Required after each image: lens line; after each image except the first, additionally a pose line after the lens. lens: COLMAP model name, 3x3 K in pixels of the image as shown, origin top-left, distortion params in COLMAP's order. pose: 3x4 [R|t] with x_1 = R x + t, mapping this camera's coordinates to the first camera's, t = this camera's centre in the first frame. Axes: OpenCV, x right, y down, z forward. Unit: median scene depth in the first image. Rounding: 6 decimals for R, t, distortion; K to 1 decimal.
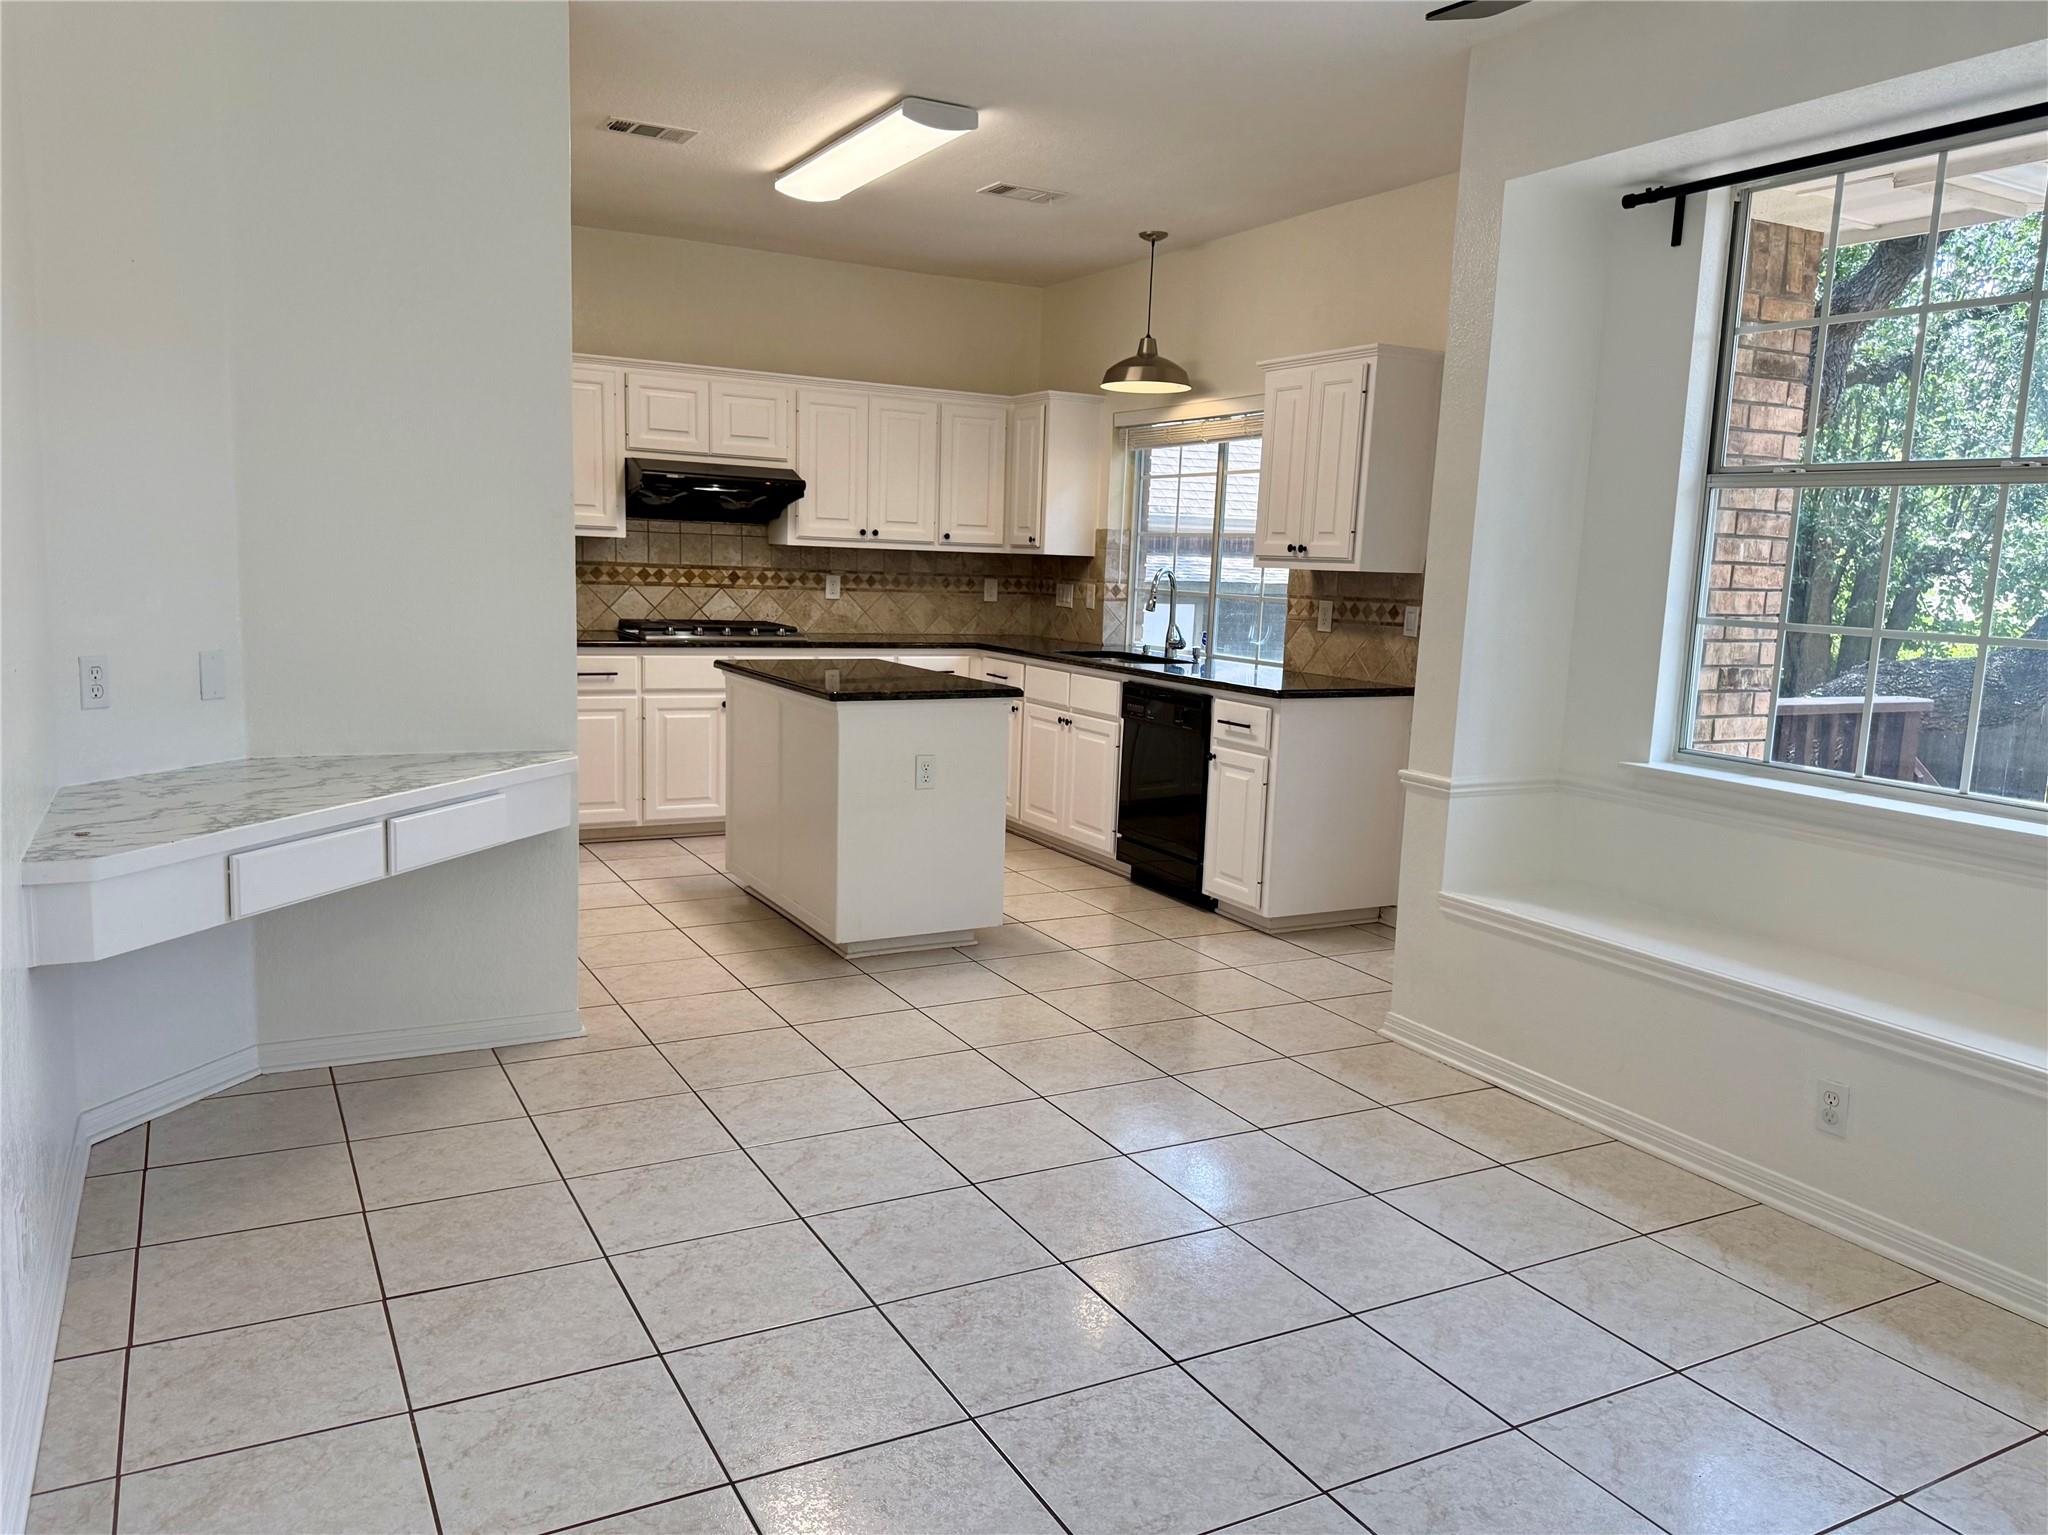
lens RADIAL K [[1507.7, 0, 1016.9], [0, 1507.7, 817.9], [0, 0, 1]] dist [0.092637, -0.107260]
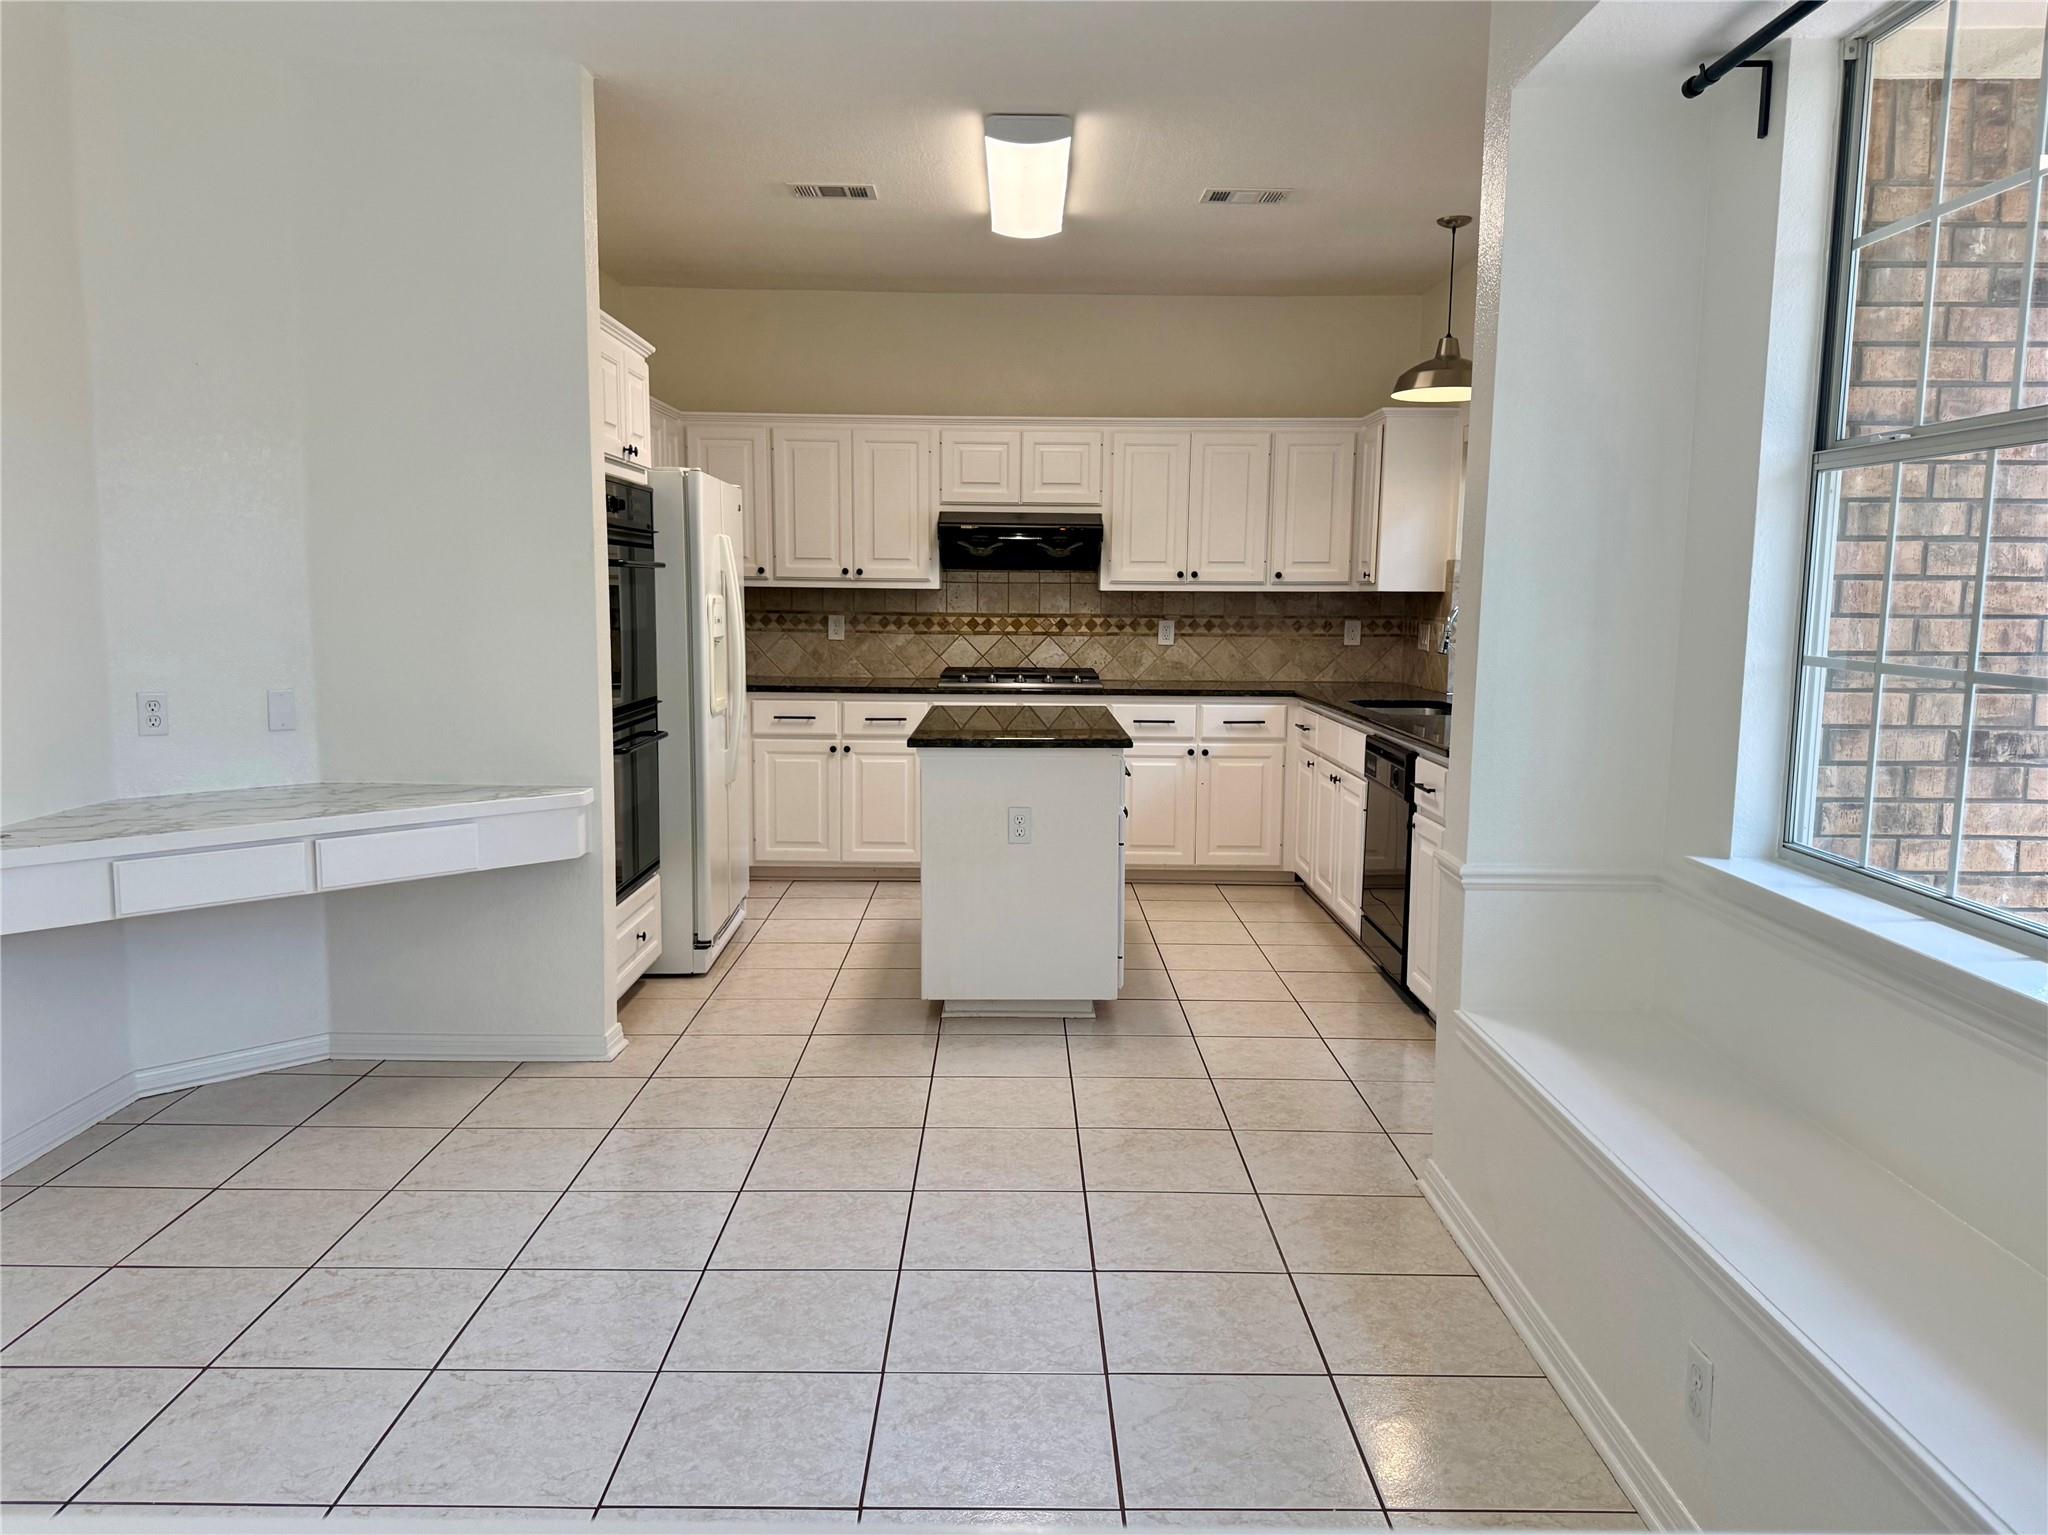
lens RADIAL K [[1507.7, 0, 987.5], [0, 1507.7, 810.8], [0, 0, 1]] dist [0.092637, -0.107260]
pose [[0.873707, 0.042952, -0.484552, 0.266777], [-0.061428, 0.997862, -0.022309, -0.012561], [0.482558, 0.049257, 0.874478, 0.122722]]
